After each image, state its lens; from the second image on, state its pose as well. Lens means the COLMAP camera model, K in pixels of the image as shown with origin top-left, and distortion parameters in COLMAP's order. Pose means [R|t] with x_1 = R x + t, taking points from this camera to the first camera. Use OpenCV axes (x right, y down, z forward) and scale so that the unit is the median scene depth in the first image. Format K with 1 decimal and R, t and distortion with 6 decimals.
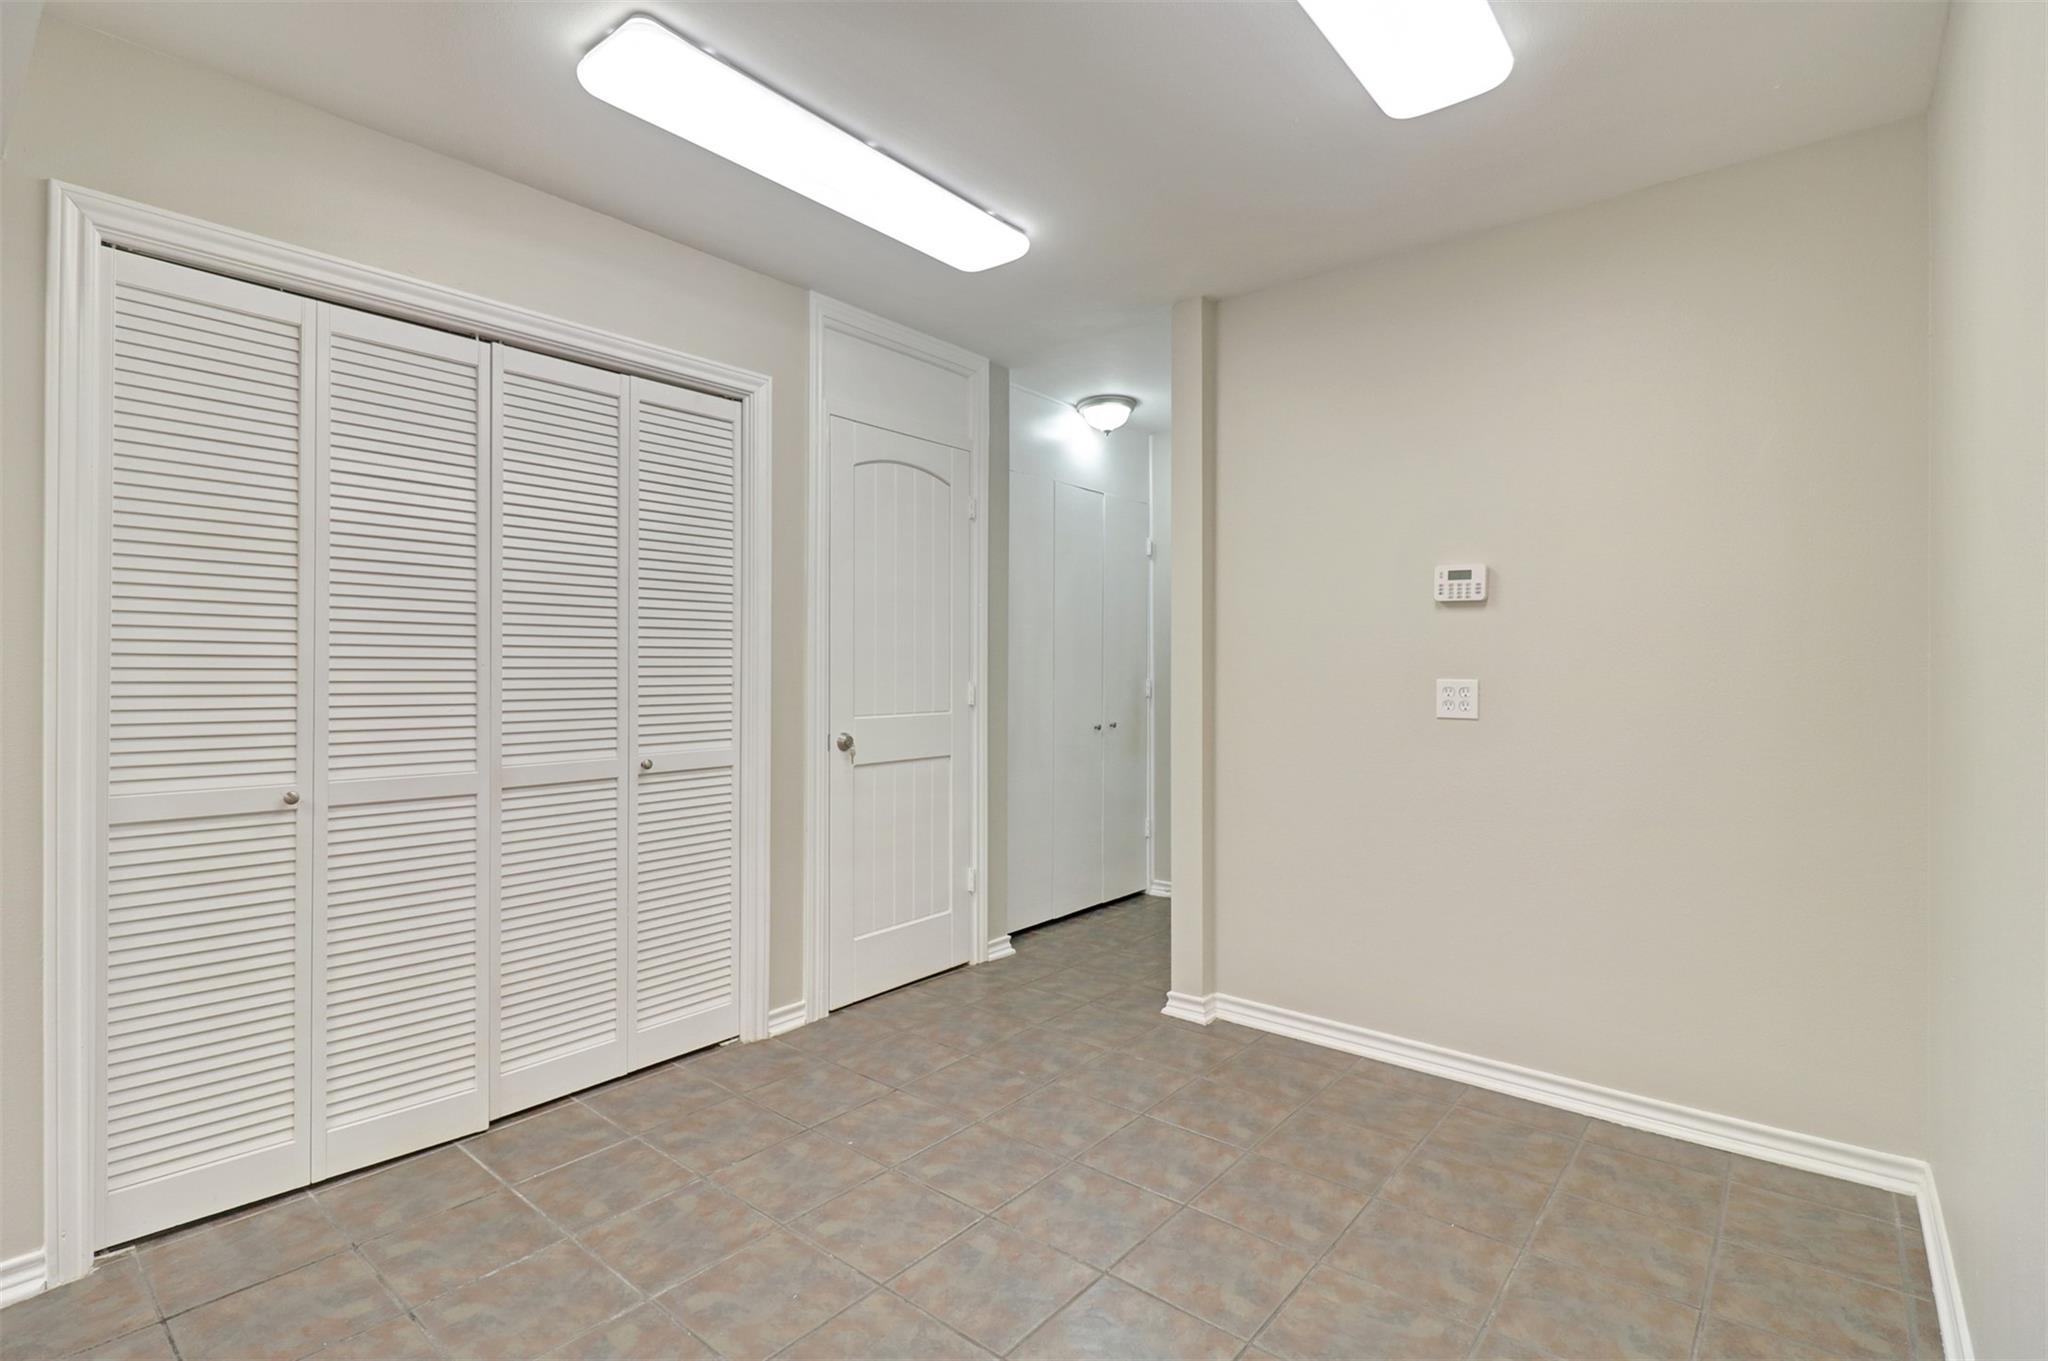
lens RADIAL K [[979.1, 0, 991.7], [0, 979.1, 670.7], [0, 0, 1]] dist [0.000975, -0.001387]
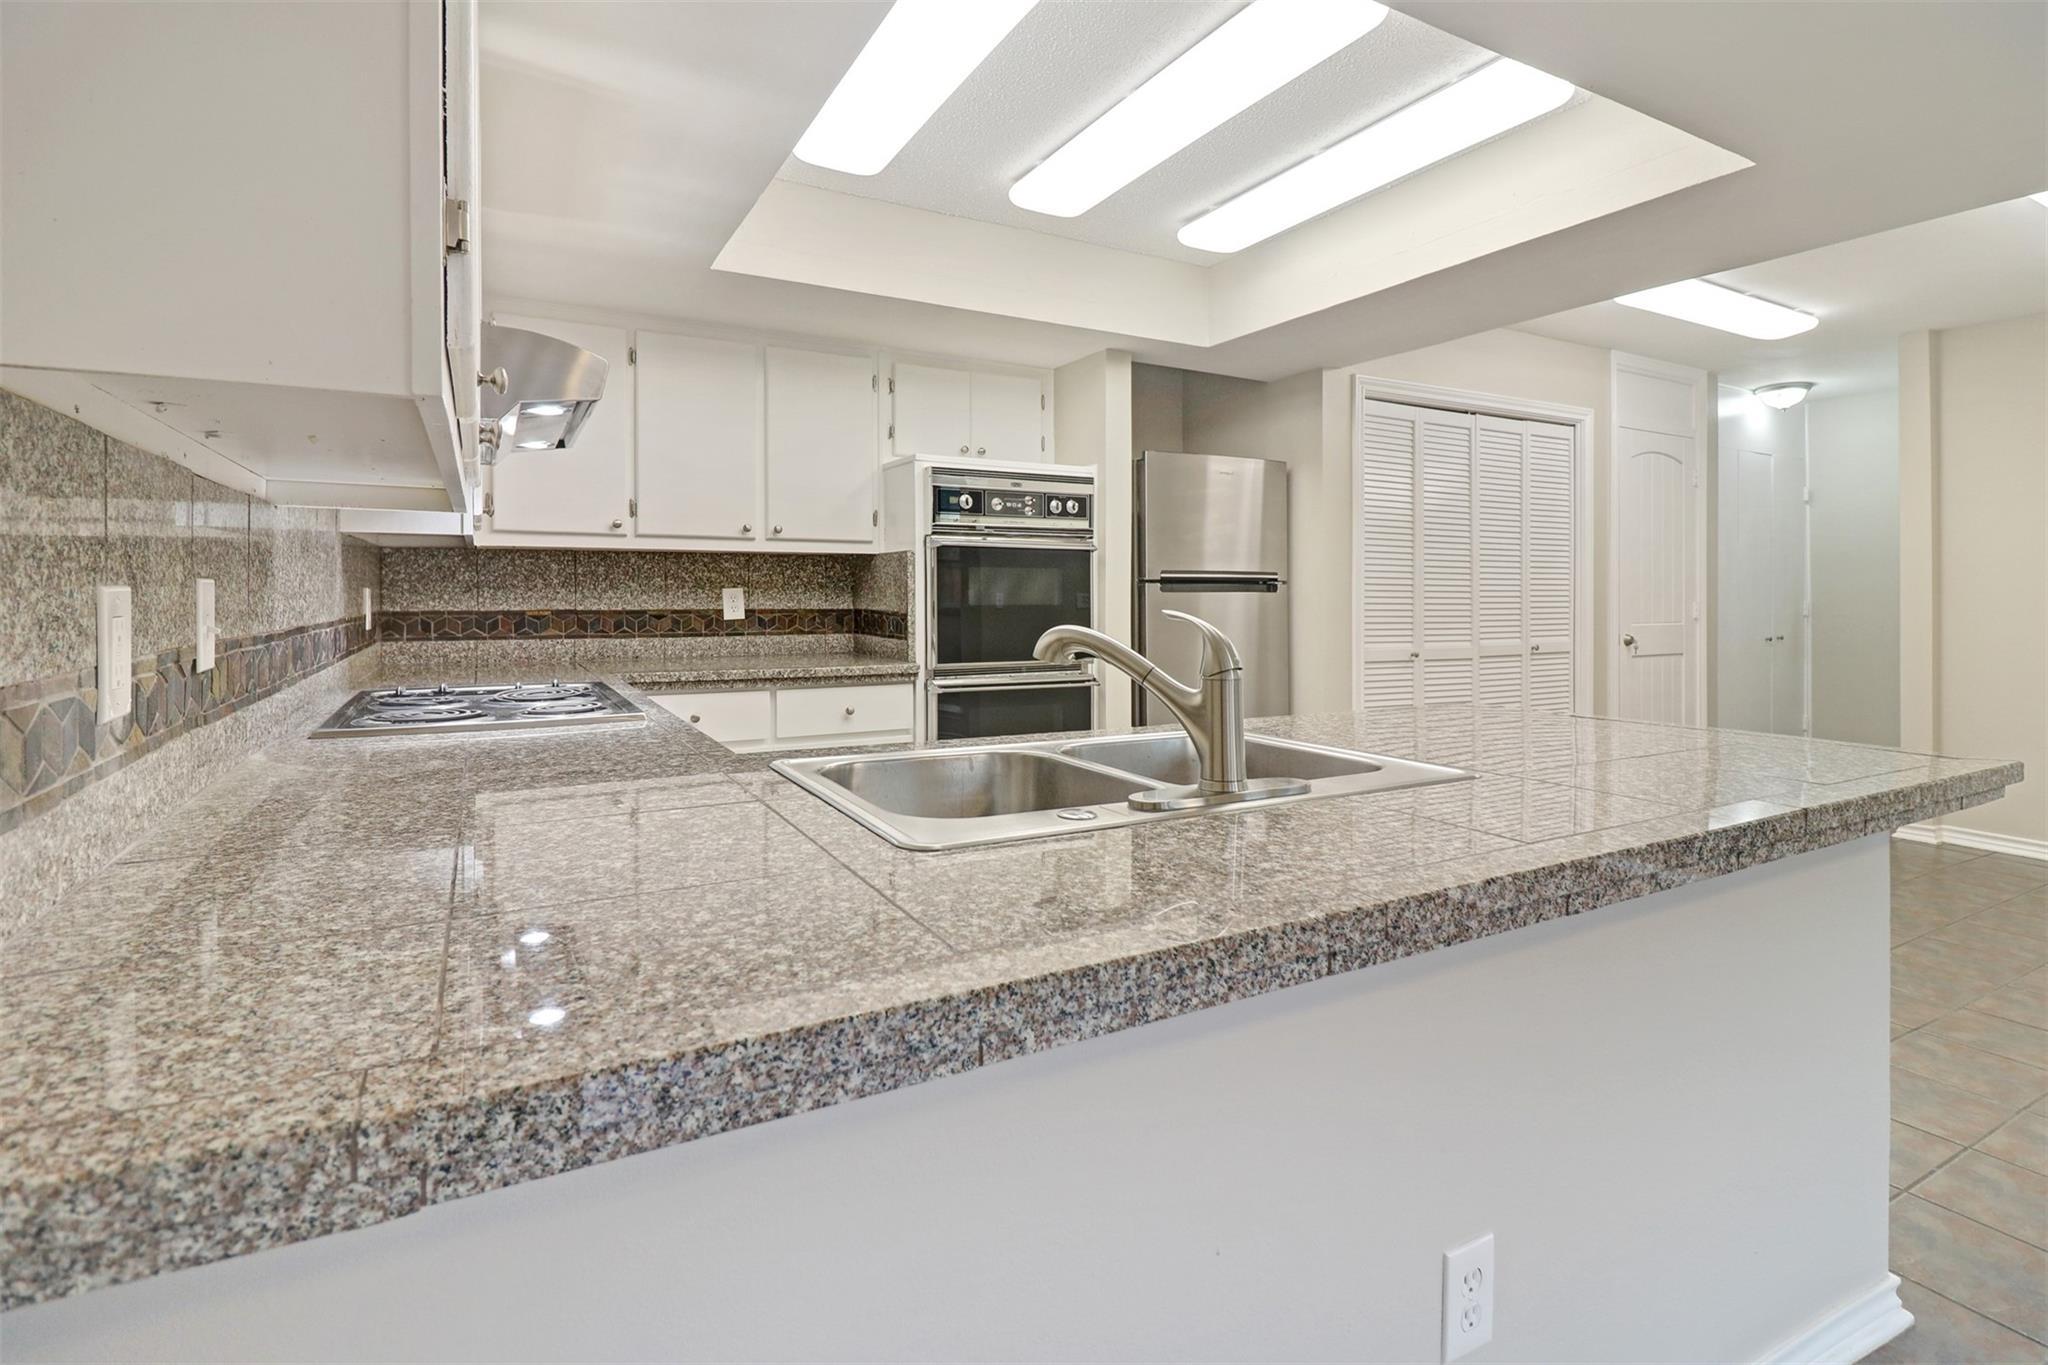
lens RADIAL K [[966.3, 0, 1018.0], [0, 966.3, 621.4], [0, 0, 1]] dist [0.001239, -0.006168]
pose [[0.932217, 0.016729, -0.361513, -0.577289], [-0.005072, 0.999437, 0.033170, -0.002112], [0.361864, -0.029088, 0.931777, -0.900174]]
